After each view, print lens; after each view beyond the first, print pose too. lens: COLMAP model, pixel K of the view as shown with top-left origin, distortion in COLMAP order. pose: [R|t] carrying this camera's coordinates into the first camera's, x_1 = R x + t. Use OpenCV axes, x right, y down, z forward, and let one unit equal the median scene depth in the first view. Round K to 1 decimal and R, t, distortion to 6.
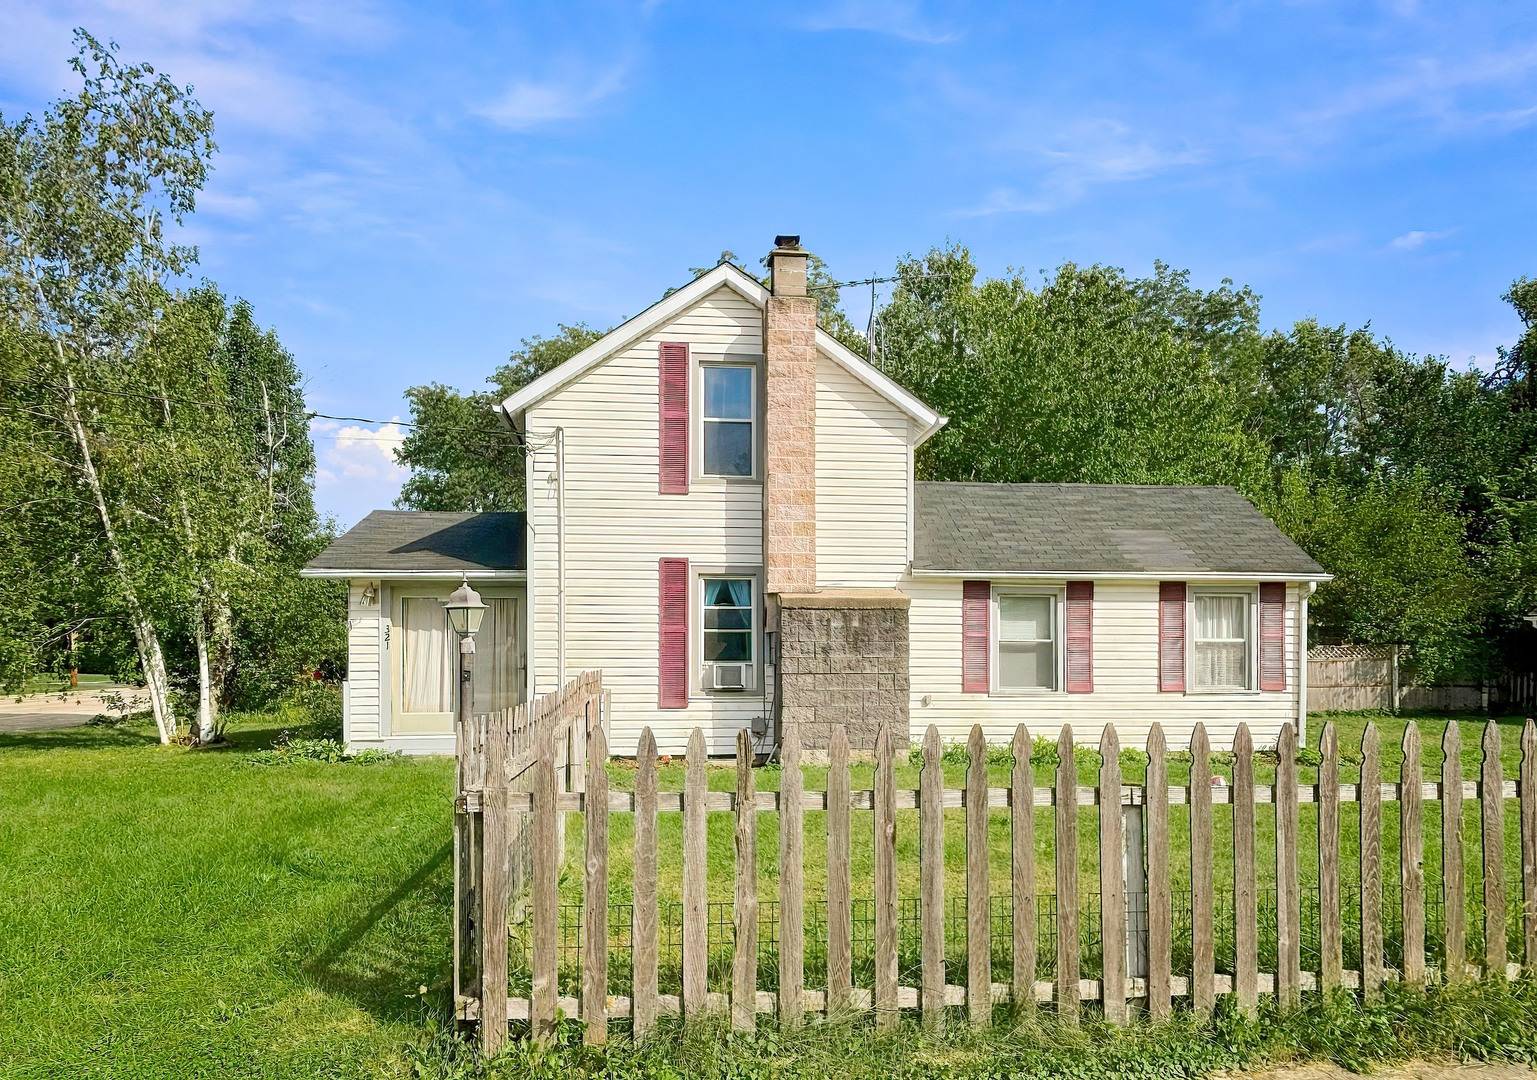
lens RADIAL K [[1049.0, 0, 750.5], [0, 1049.0, 648.1], [0, 0, 1]] dist [0.009601, -0.012503]
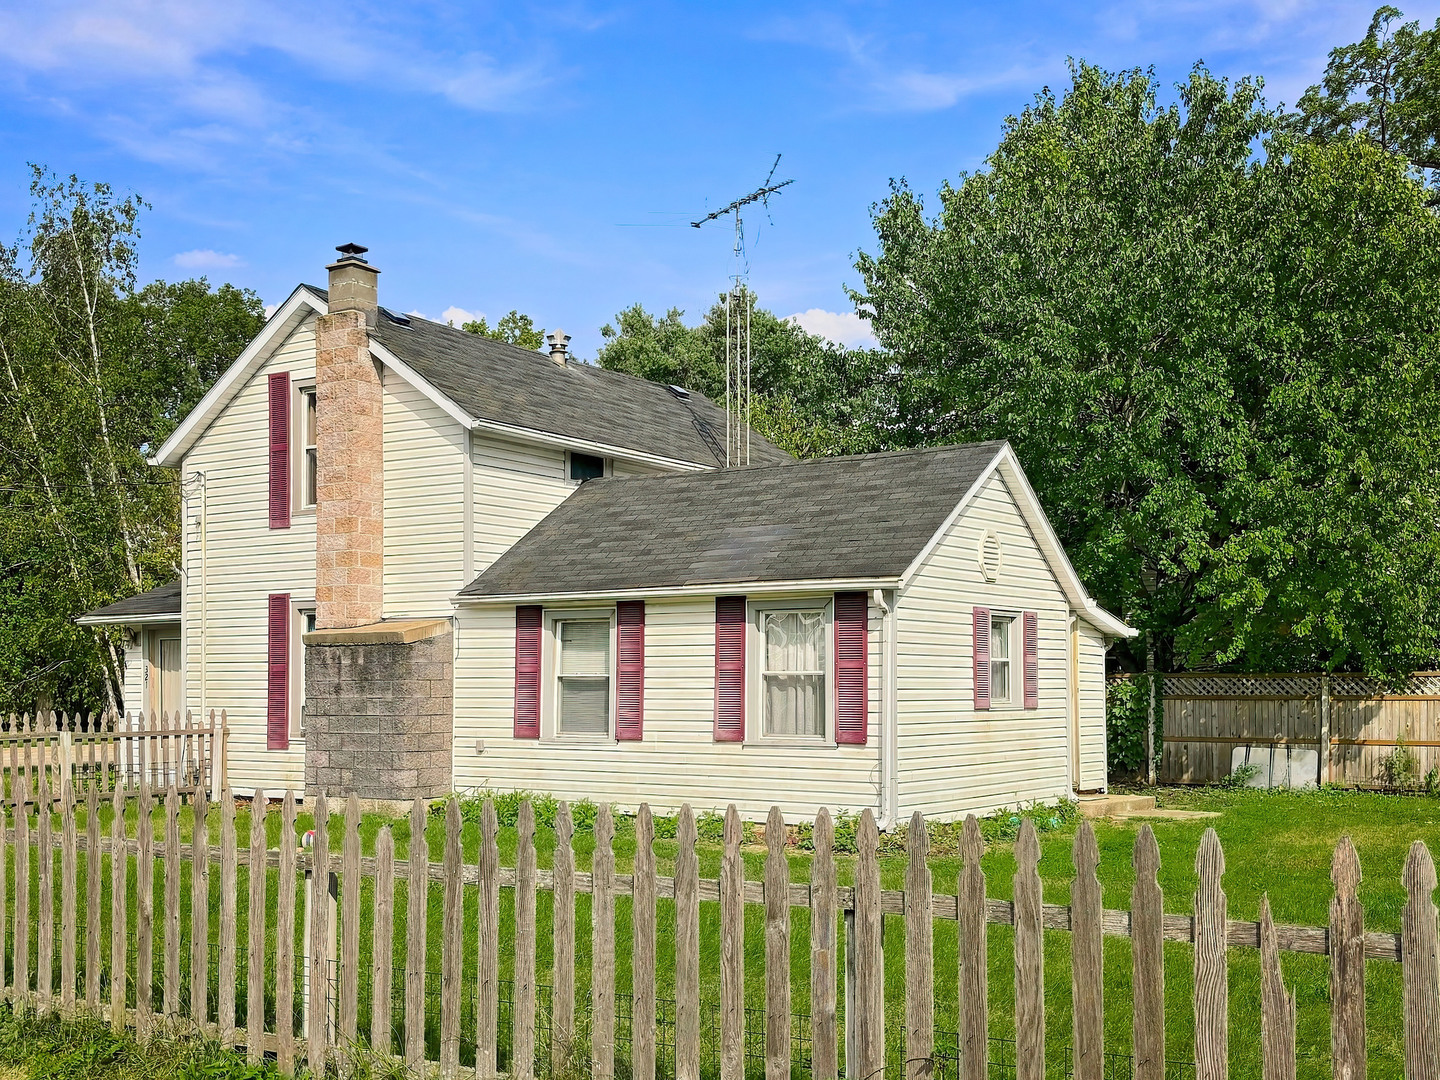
lens RADIAL K [[1664.9, 0, 695.8], [0, 1664.9, 615.6], [0, 0, 1]] dist [0.066125, 0.000000]
pose [[0.756676, -0.030063, -0.653099, 1.212851], [0.010438, 0.999370, -0.033909, -0.009405], [0.653707, 0.018841, 0.756513, 0.080799]]
